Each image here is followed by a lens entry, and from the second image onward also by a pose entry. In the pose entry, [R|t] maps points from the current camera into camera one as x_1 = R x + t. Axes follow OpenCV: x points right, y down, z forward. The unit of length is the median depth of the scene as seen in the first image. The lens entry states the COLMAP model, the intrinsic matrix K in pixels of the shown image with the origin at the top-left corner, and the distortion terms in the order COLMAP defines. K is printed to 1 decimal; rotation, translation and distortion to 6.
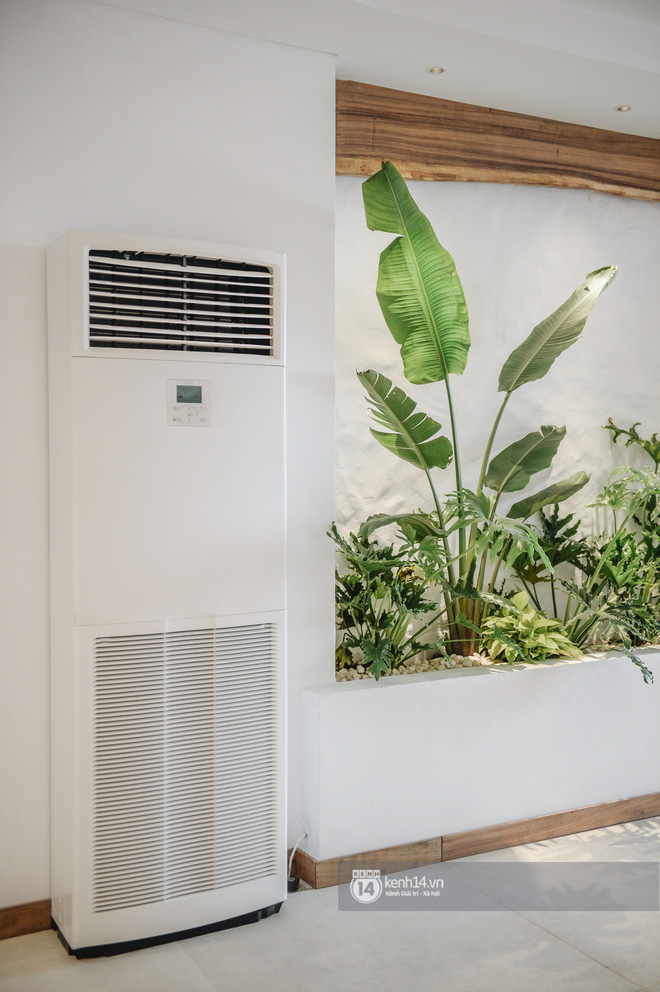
lens RADIAL K [[1092.4, 0, 330.0], [0, 1092.4, 496.0], [0, 0, 1]] dist [0.103455, -0.016091]
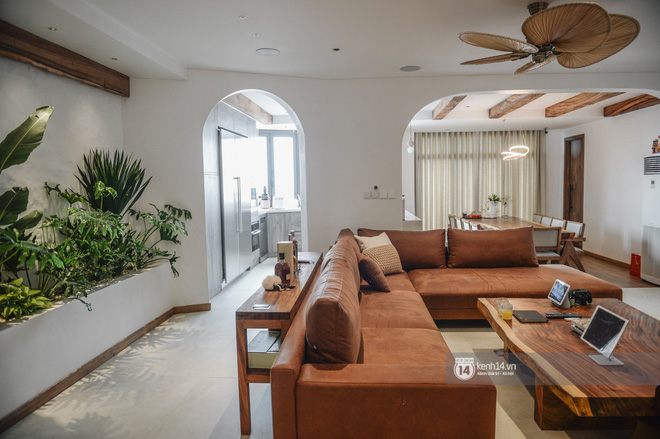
lens RADIAL K [[467.1, 0, 330.0], [0, 467.1, 219.5], [0, 0, 1]] dist [-0.010739, -0.005425]
pose [[0.555465, -0.071562, 0.828455, -0.175187], [0.034895, 0.997418, 0.062760, -0.042658], [-0.830807, -0.005952, 0.556528, 0.123581]]
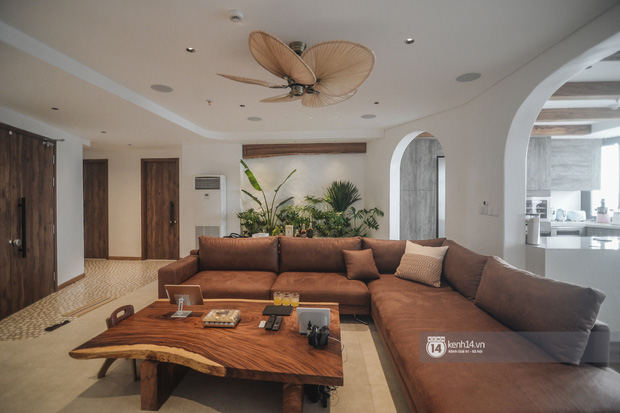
lens RADIAL K [[294.0, 0, 310.0], [0, 294.0, 206.5], [0, 0, 1]] dist [0.000120, -0.000002]
pose [[0.834214, 0.022950, -0.550963, 1.135429], [-0.015870, 0.999719, 0.017614, -0.044005], [0.551213, -0.005950, 0.834344, -0.209503]]
